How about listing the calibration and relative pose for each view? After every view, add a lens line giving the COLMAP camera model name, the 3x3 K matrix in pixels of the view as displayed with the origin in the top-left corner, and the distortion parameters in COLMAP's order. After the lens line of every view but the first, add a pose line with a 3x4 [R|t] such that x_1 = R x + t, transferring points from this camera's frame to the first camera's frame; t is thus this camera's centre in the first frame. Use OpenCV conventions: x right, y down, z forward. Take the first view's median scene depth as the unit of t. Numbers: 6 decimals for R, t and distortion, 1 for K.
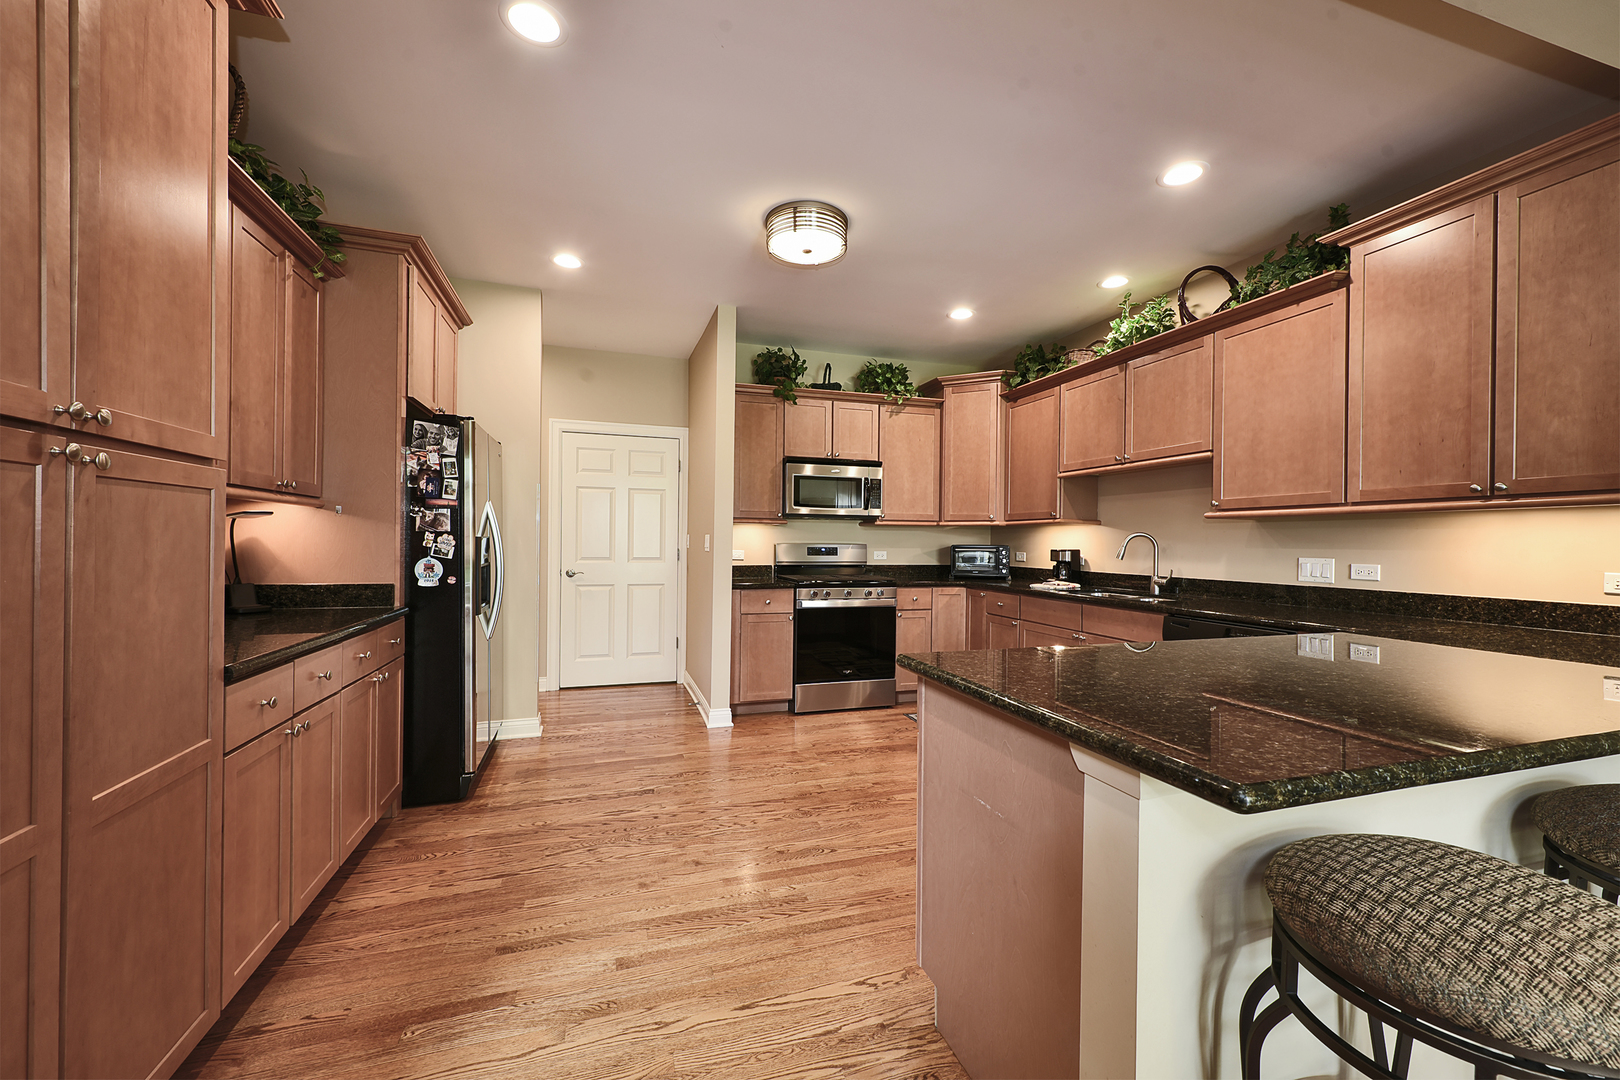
lens RADIAL K [[643.8, 0, 810.0], [0, 643.8, 540.0], [0, 0, 1]] dist [-0.000001, -0.000011]
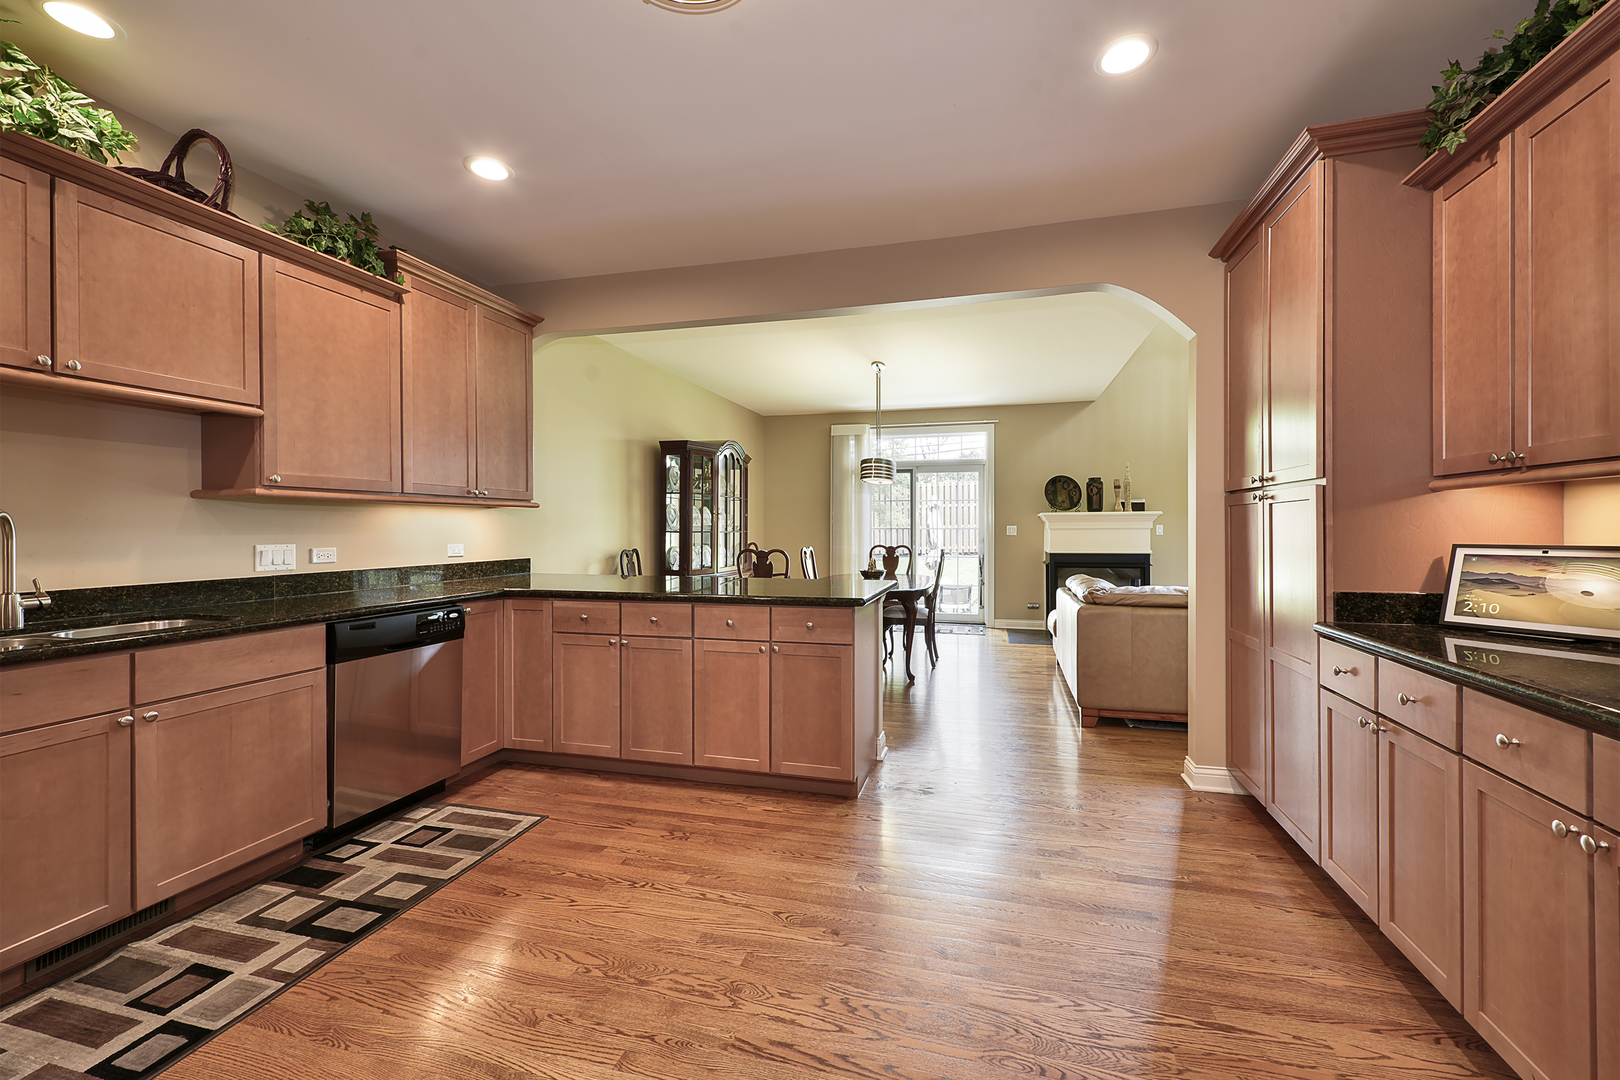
lens RADIAL K [[643.8, 0, 810.0], [0, 643.8, 540.0], [0, 0, 1]] dist [-0.000001, -0.000011]
pose [[-0.828341, -0.023329, 0.559738, -0.243074], [-0.009556, 0.999576, 0.027519, -0.007041], [-0.560142, 0.017446, -0.828213, 0.902344]]
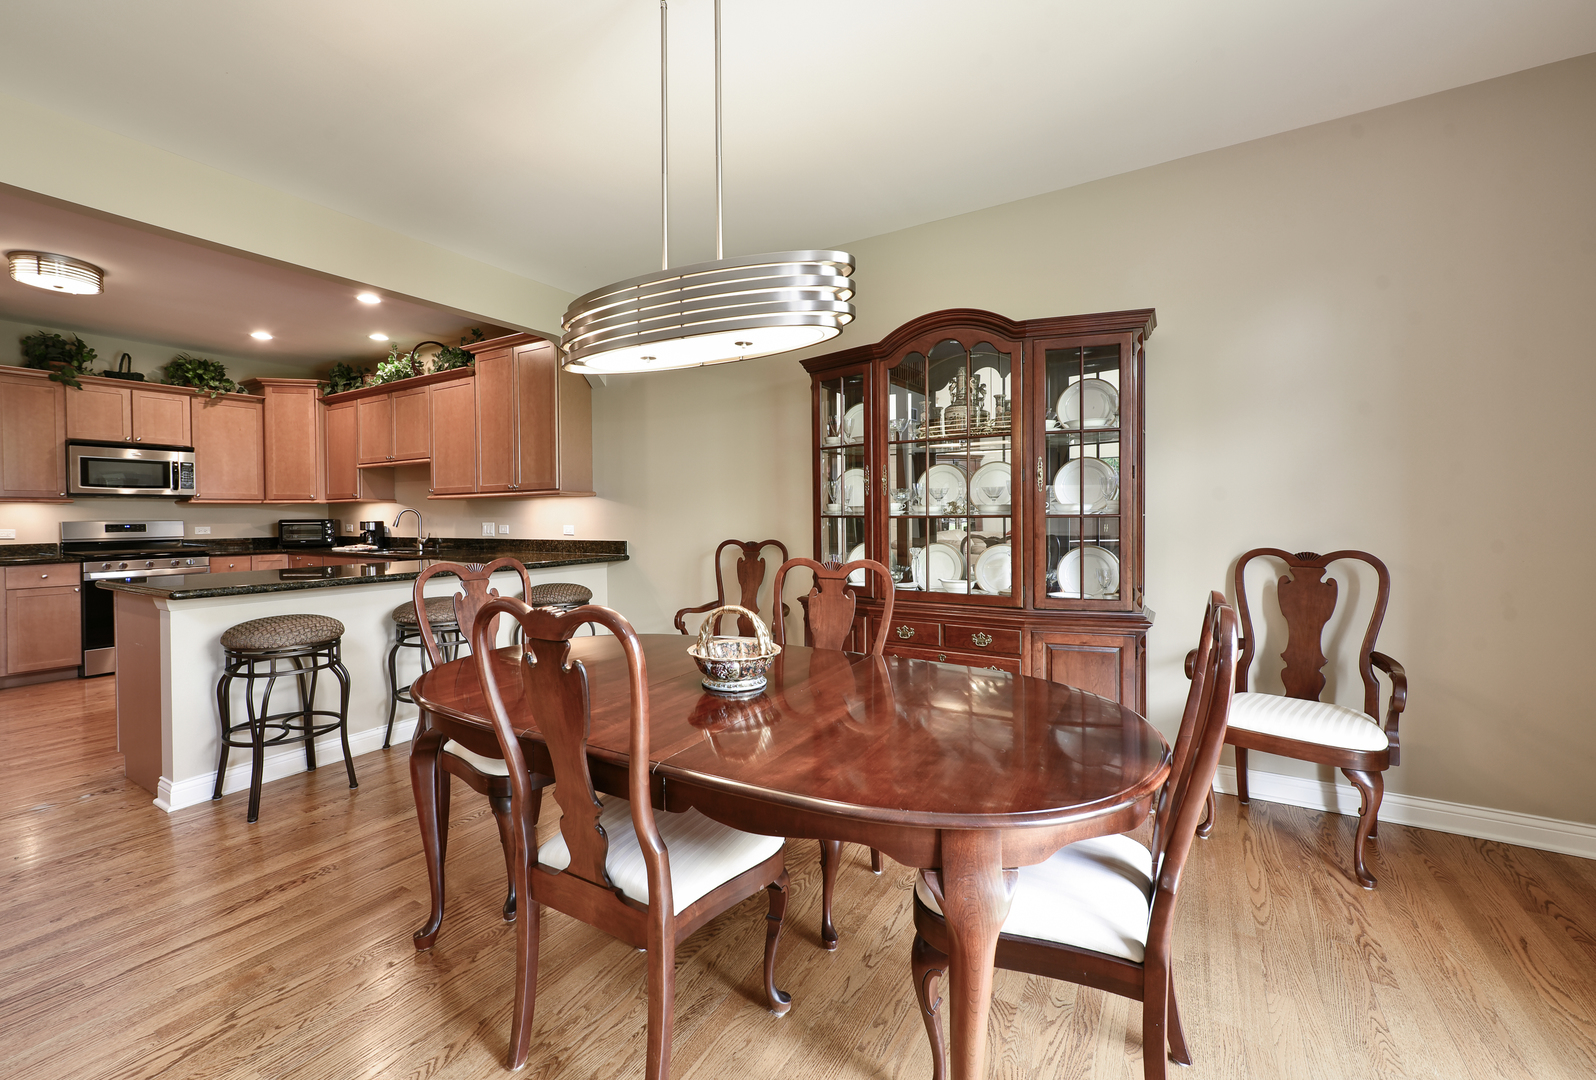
lens RADIAL K [[661.5, 0, 776.5], [0, 661.5, 524.2], [0, 0, 1]] dist [-0.001354, -0.000135]
pose [[0.759835, -0.023699, 0.649683, 0.143703], [0.014557, 0.999705, 0.019442, 0.006245], [-0.649952, -0.005316, 0.759956, -0.602010]]
